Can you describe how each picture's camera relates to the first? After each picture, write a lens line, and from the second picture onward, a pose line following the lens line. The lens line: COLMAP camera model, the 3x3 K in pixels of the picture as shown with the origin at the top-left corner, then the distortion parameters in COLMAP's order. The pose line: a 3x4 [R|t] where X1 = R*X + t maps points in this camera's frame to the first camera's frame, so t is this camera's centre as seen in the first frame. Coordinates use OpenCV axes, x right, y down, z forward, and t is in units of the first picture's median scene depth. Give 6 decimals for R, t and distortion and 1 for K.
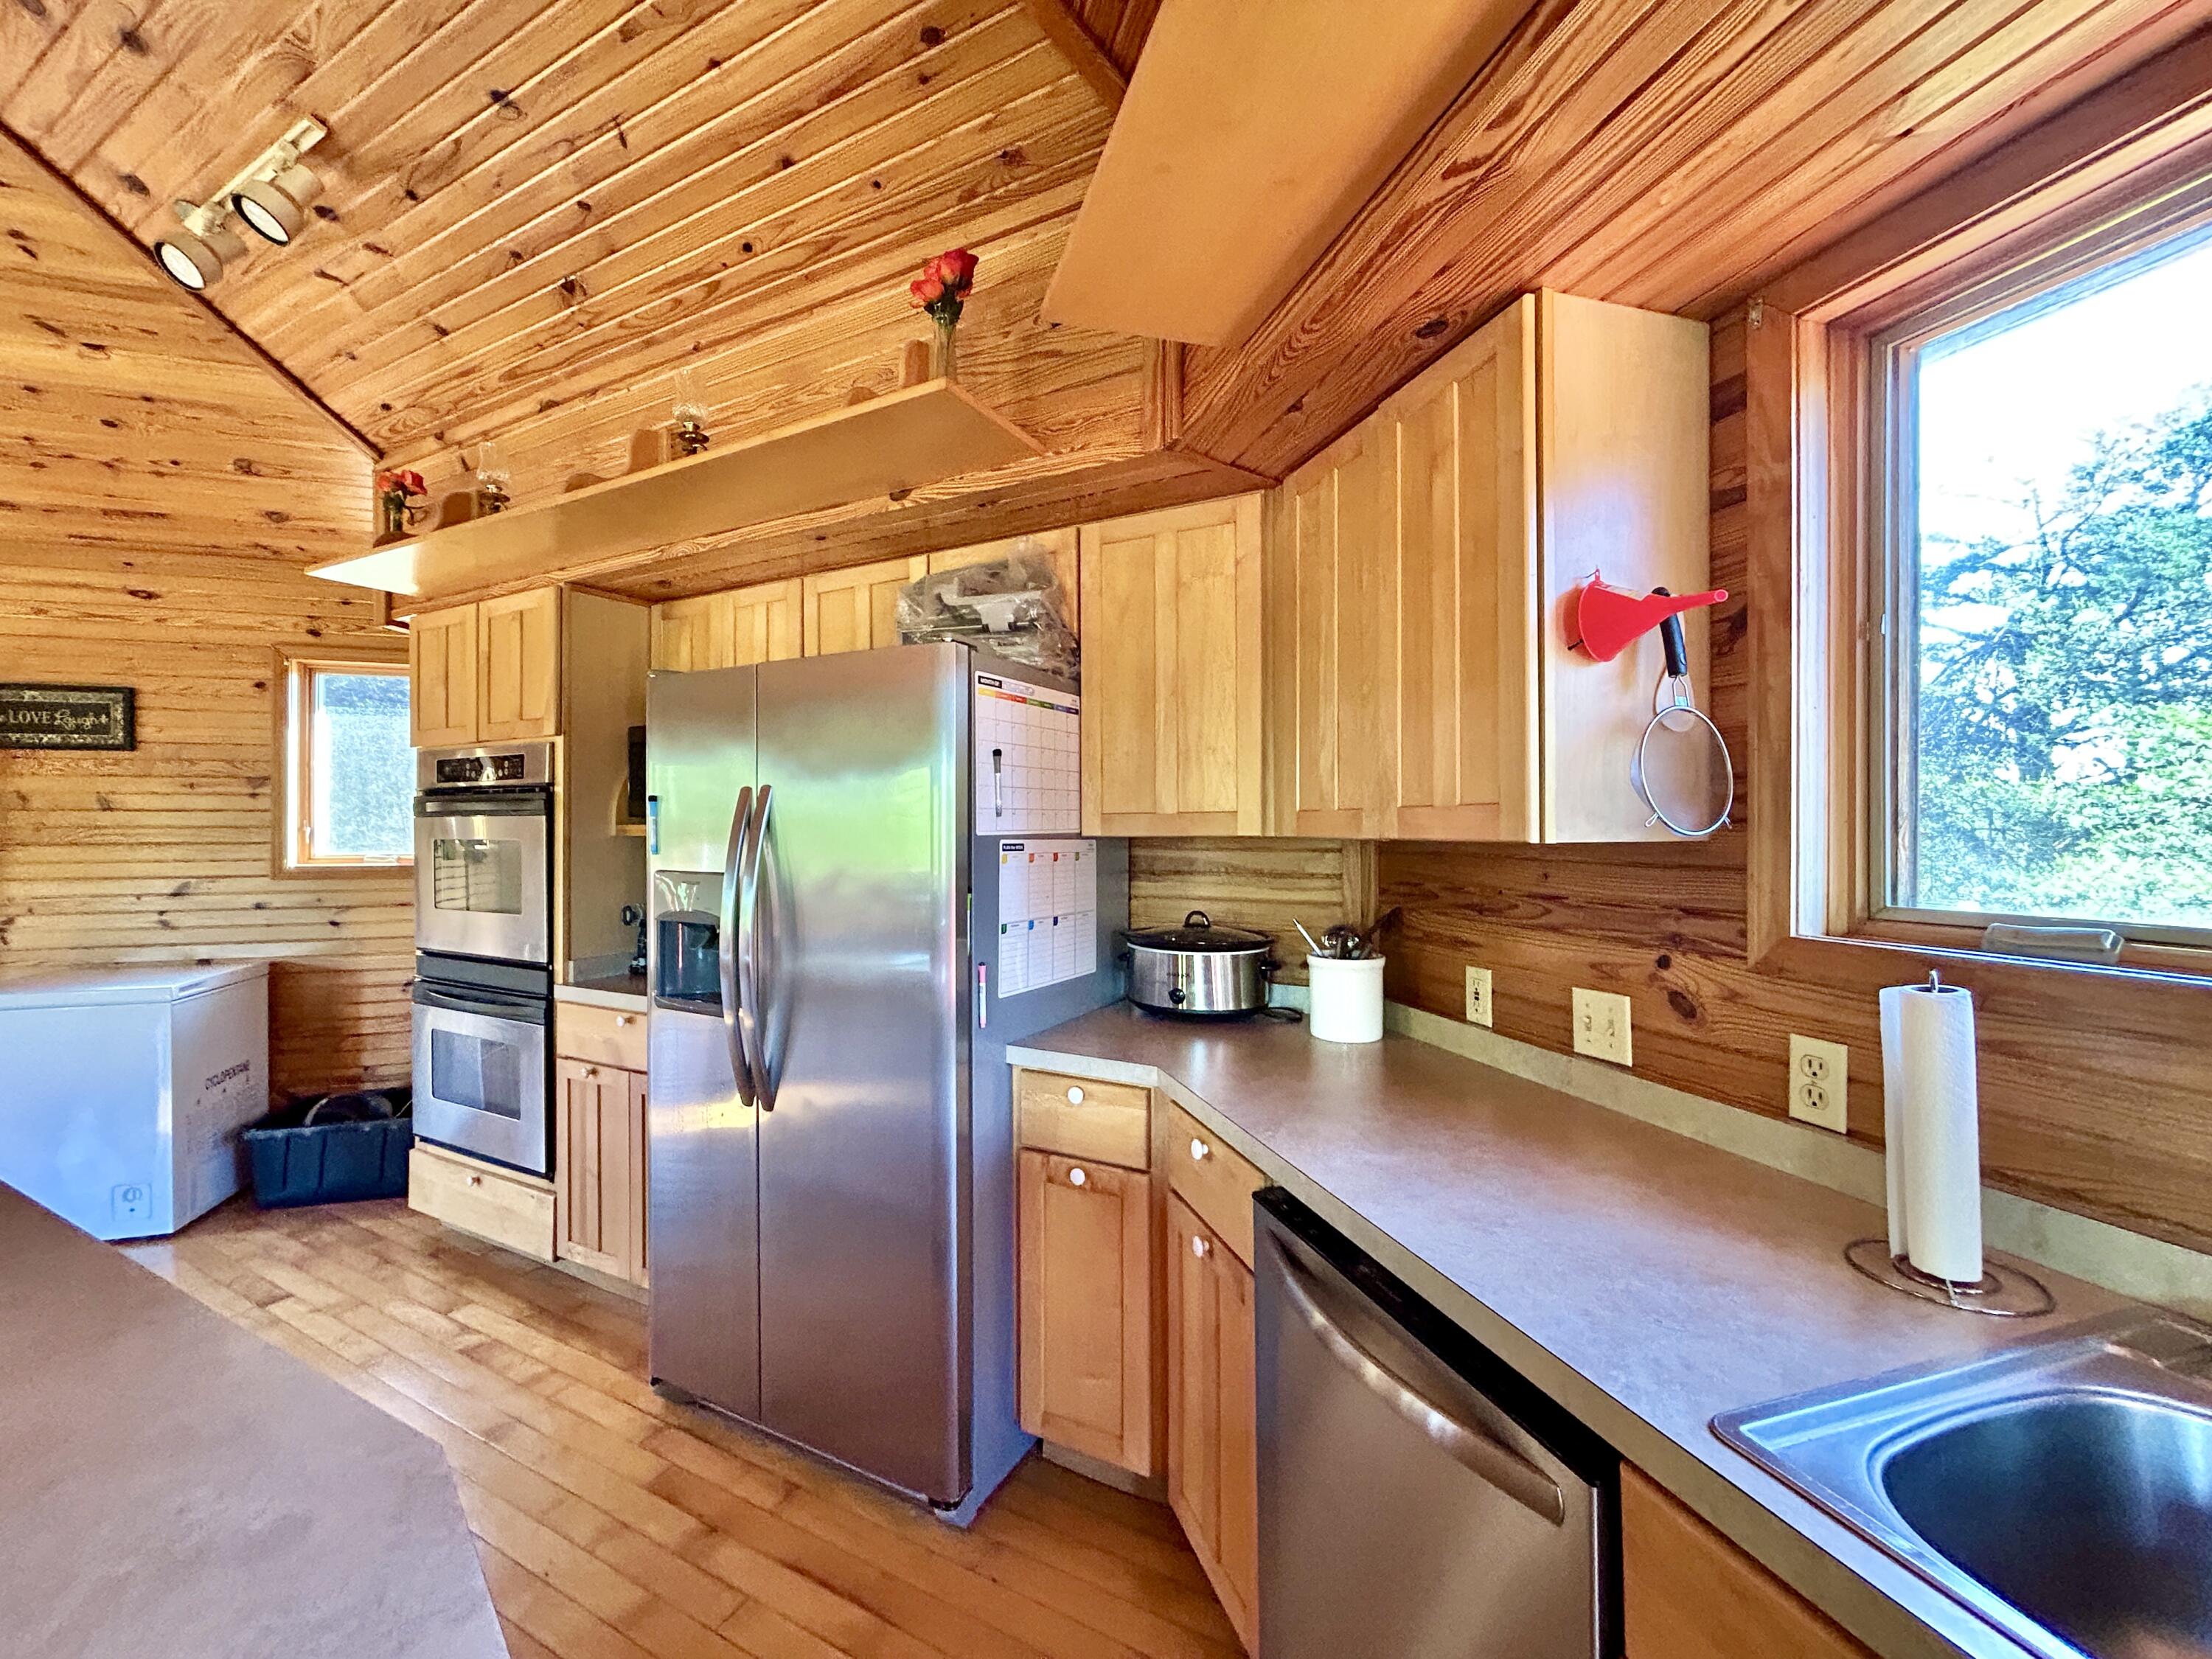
lens RADIAL K [[894.3, 0, 1097.8], [0, 894.3, 824.9], [0, 0, 1]] dist [-0.004431, 0.000264]
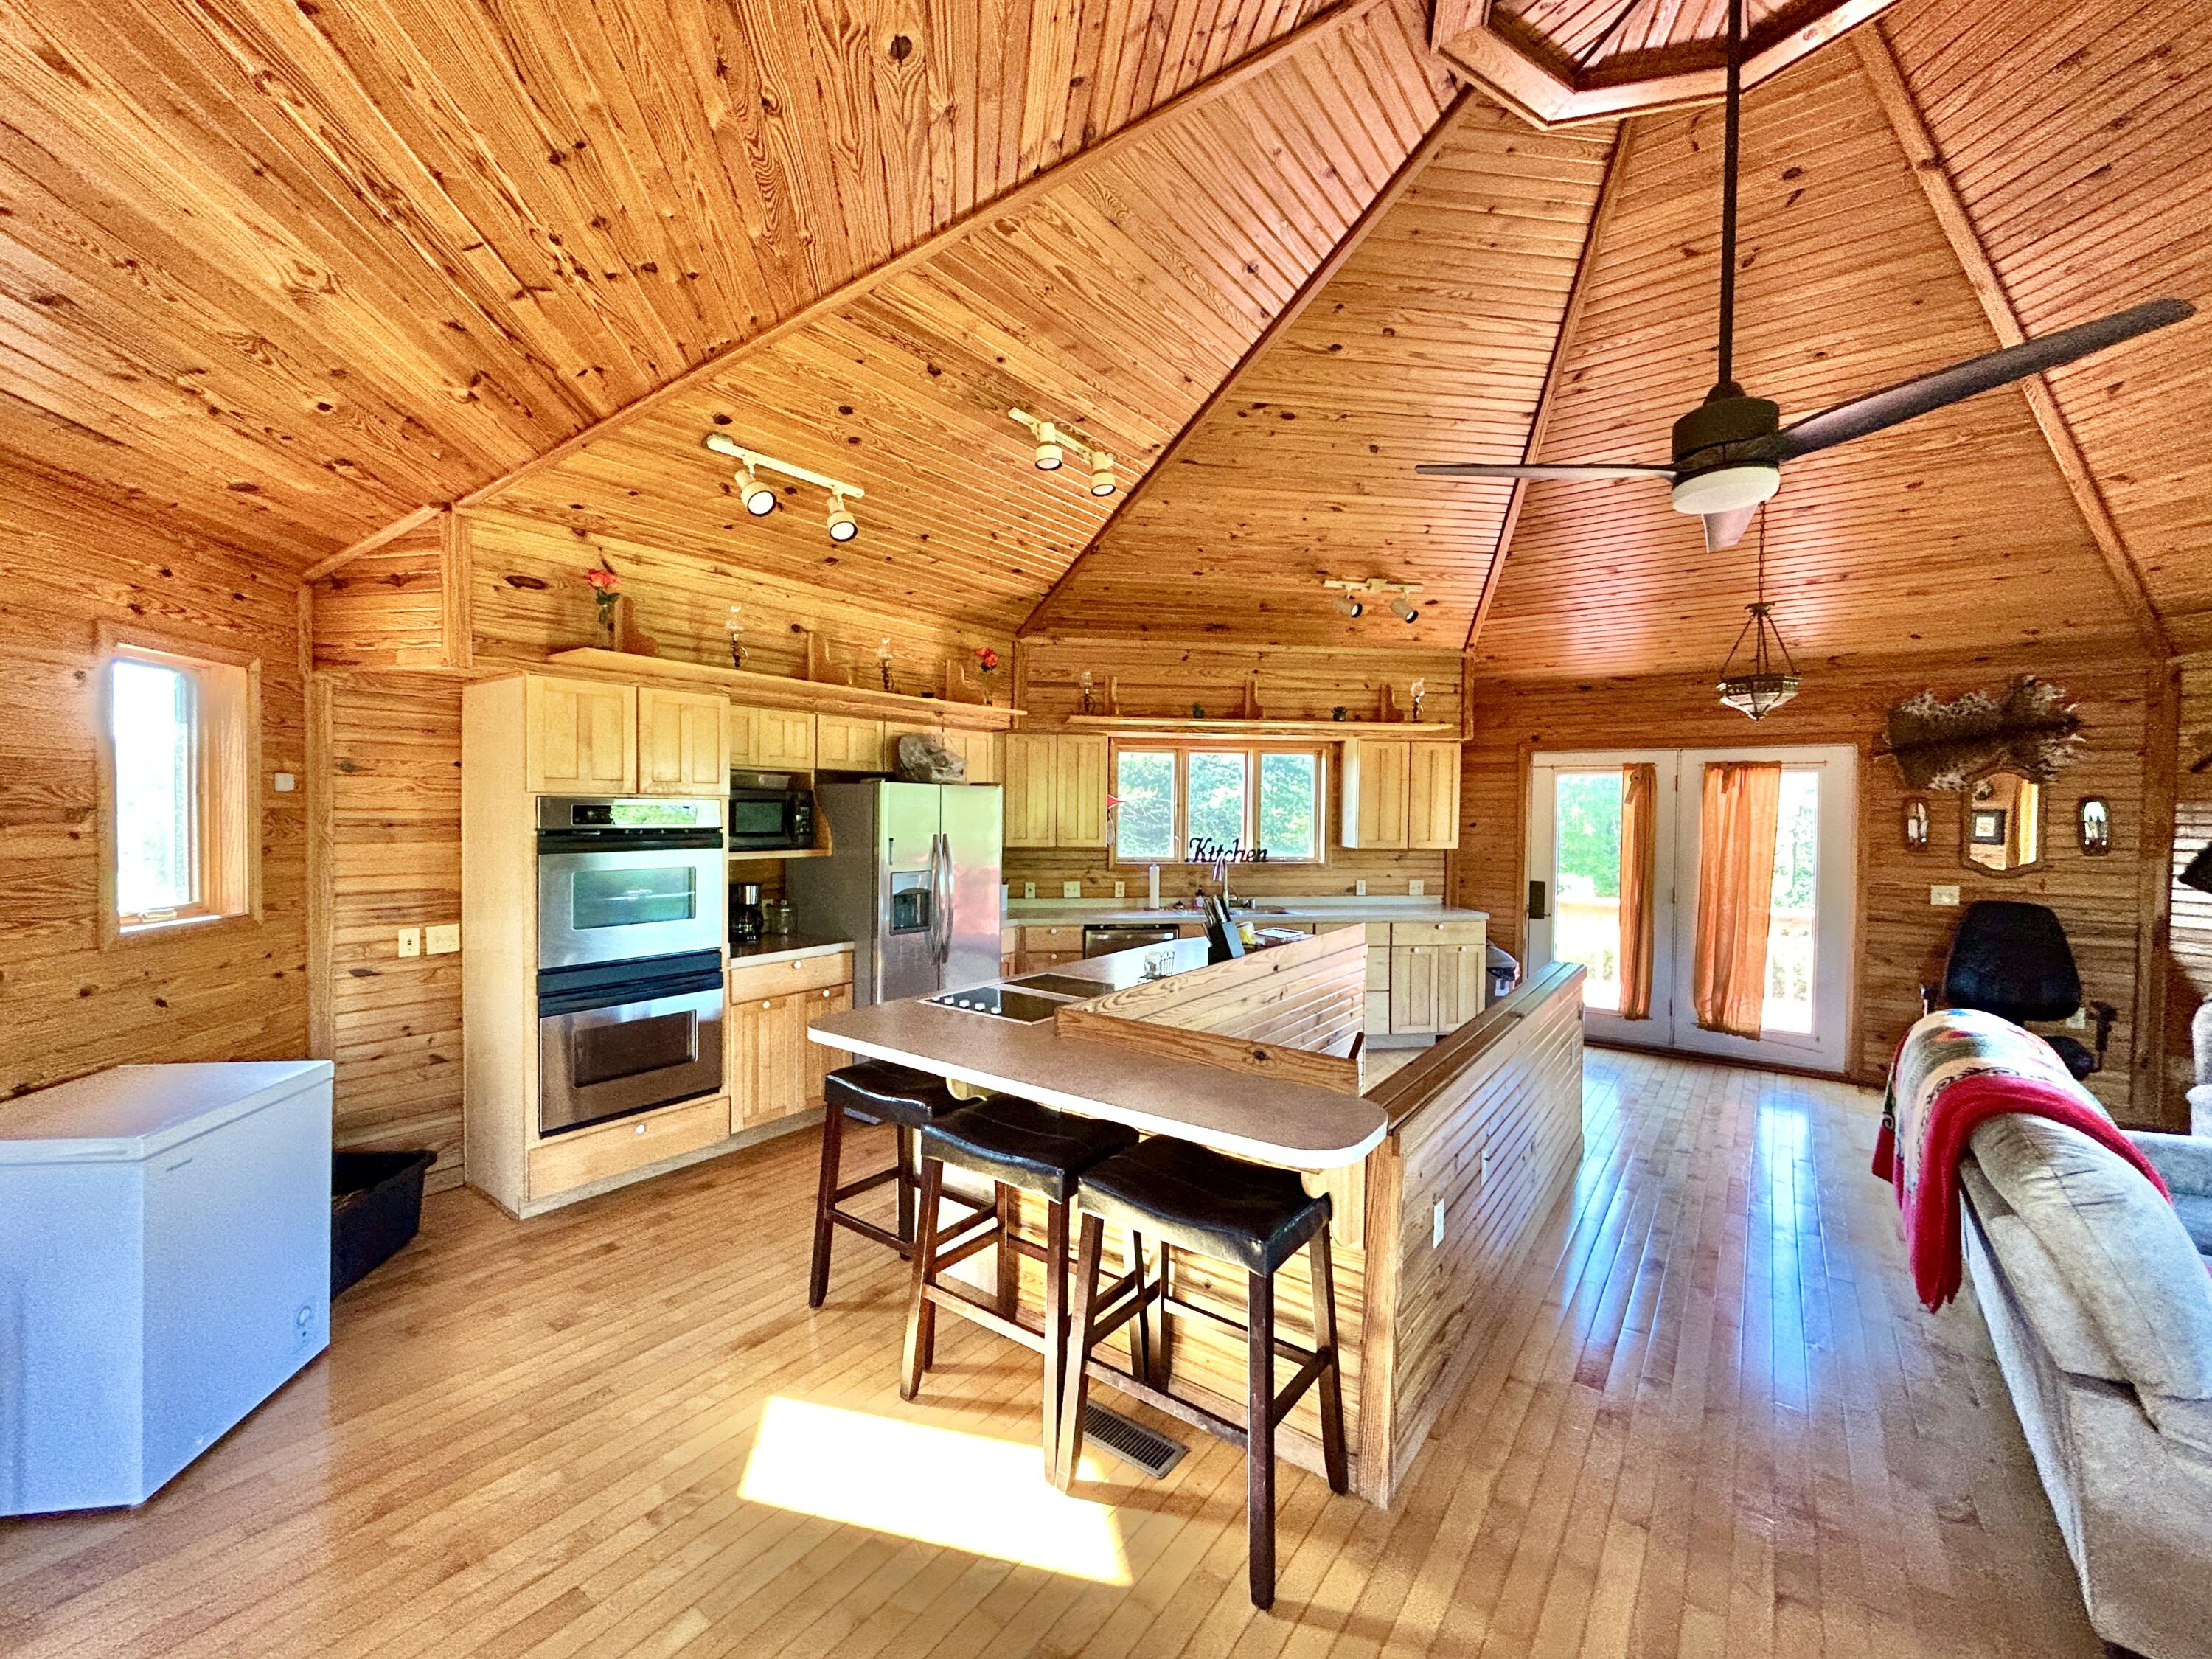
lens RADIAL K [[899.9, 0, 1096.1], [0, 899.9, 824.6], [0, 0, 1]] dist [-0.000632, 0.000453]
pose [[0.145327, -0.011811, 0.989313, -2.585888], [-0.010234, 0.999857, 0.013440, -0.099446], [-0.989331, -0.012078, 0.145185, 0.199050]]
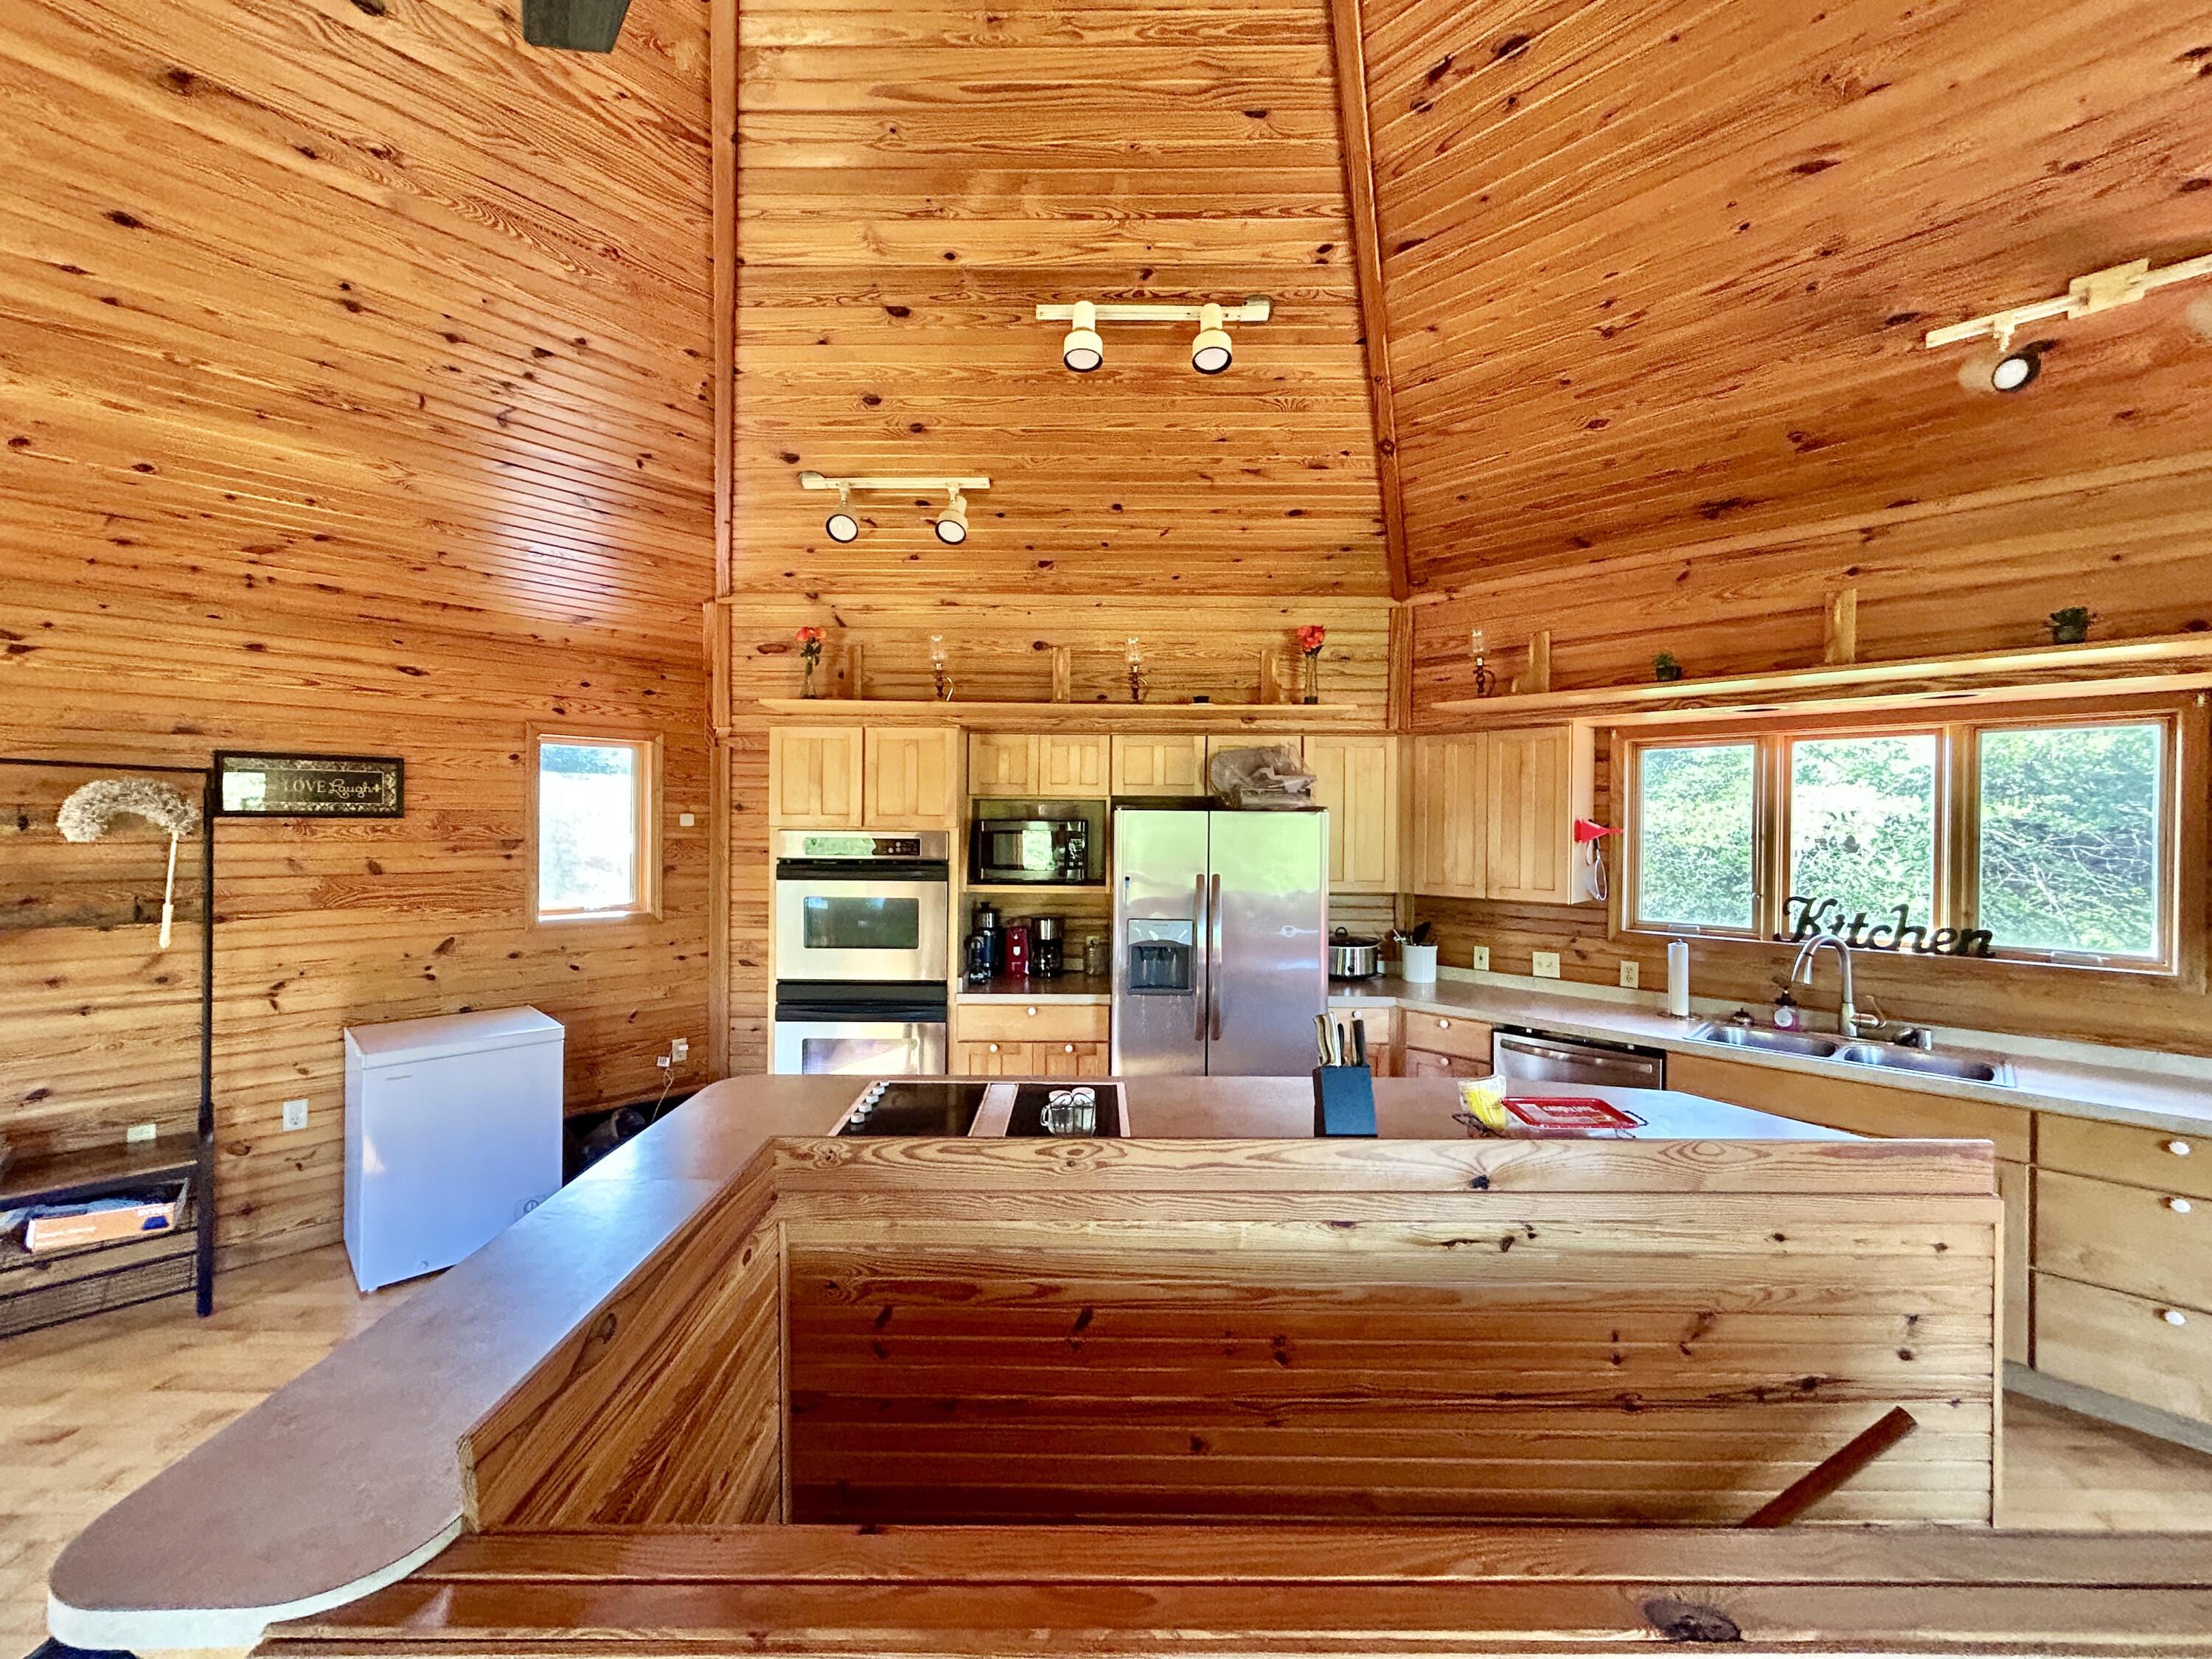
lens RADIAL K [[892.5, 0, 1094.5], [0, 892.5, 827.6], [0, 0, 1]] dist [-0.000894, 0.000295]
pose [[0.880888, 0.006913, 0.473274, -1.411526], [-0.011095, 0.999920, 0.006046, -0.142866], [-0.473194, -0.010576, 0.880895, -0.547048]]
